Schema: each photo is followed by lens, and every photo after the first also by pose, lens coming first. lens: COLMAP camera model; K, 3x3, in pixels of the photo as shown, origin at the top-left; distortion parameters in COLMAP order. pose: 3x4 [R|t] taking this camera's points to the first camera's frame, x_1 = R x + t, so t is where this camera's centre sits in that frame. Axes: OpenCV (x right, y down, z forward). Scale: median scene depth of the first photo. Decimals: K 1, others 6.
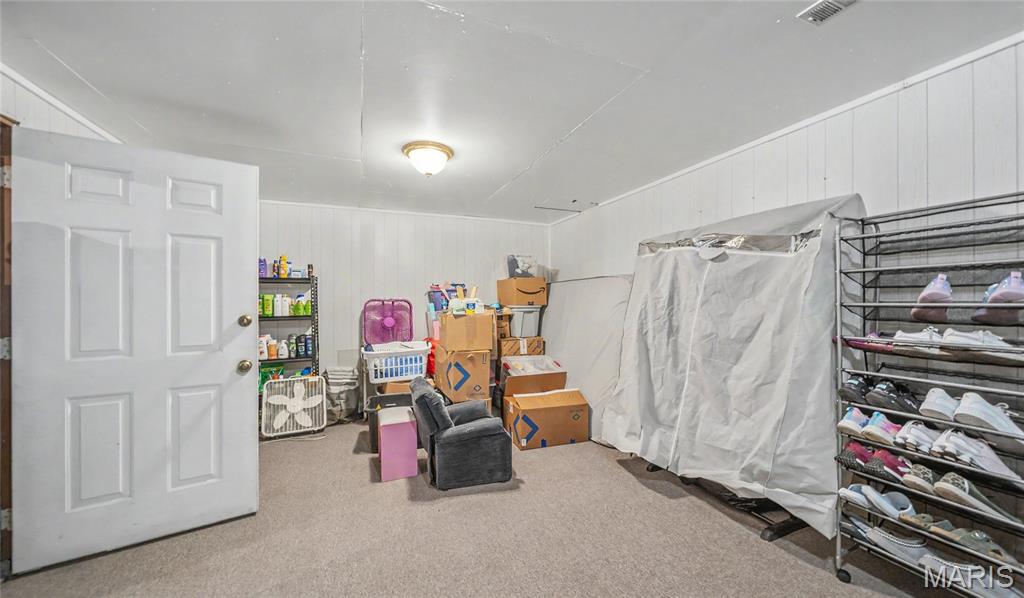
lens RADIAL K [[367.6, 0, 512.0], [0, 367.6, 299.0], [0, 0, 1]] dist [0.000425, 0.000014]
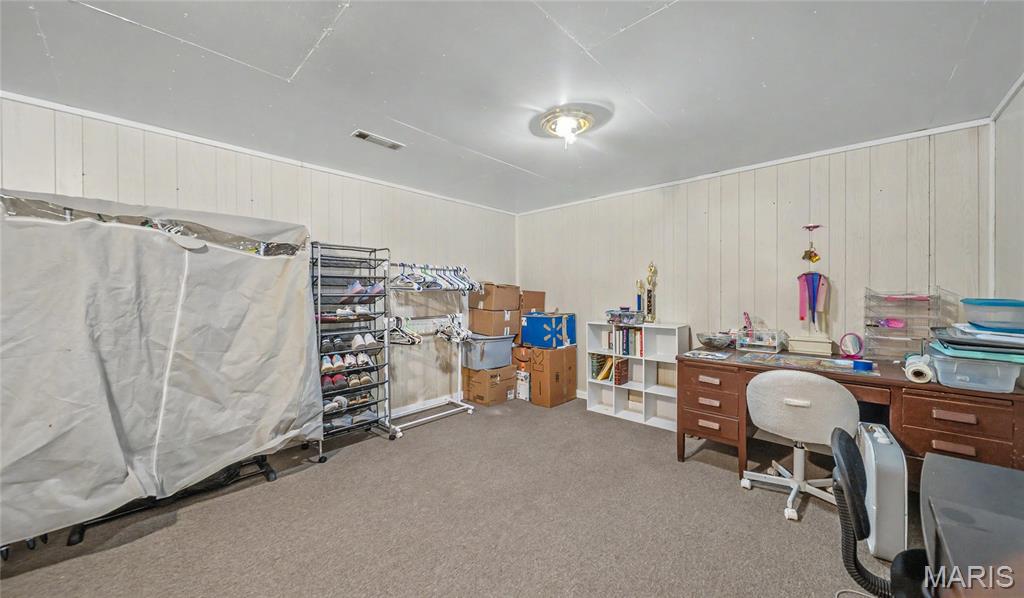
lens RADIAL K [[367.6, 0, 512.0], [0, 367.6, 299.0], [0, 0, 1]] dist [0.000425, 0.000014]
pose [[-0.414975, -0.005017, 0.909819, -0.687818], [0.001478, 0.999980, 0.006189, 0.017503], [-0.909831, 0.003913, -0.414959, 0.659446]]
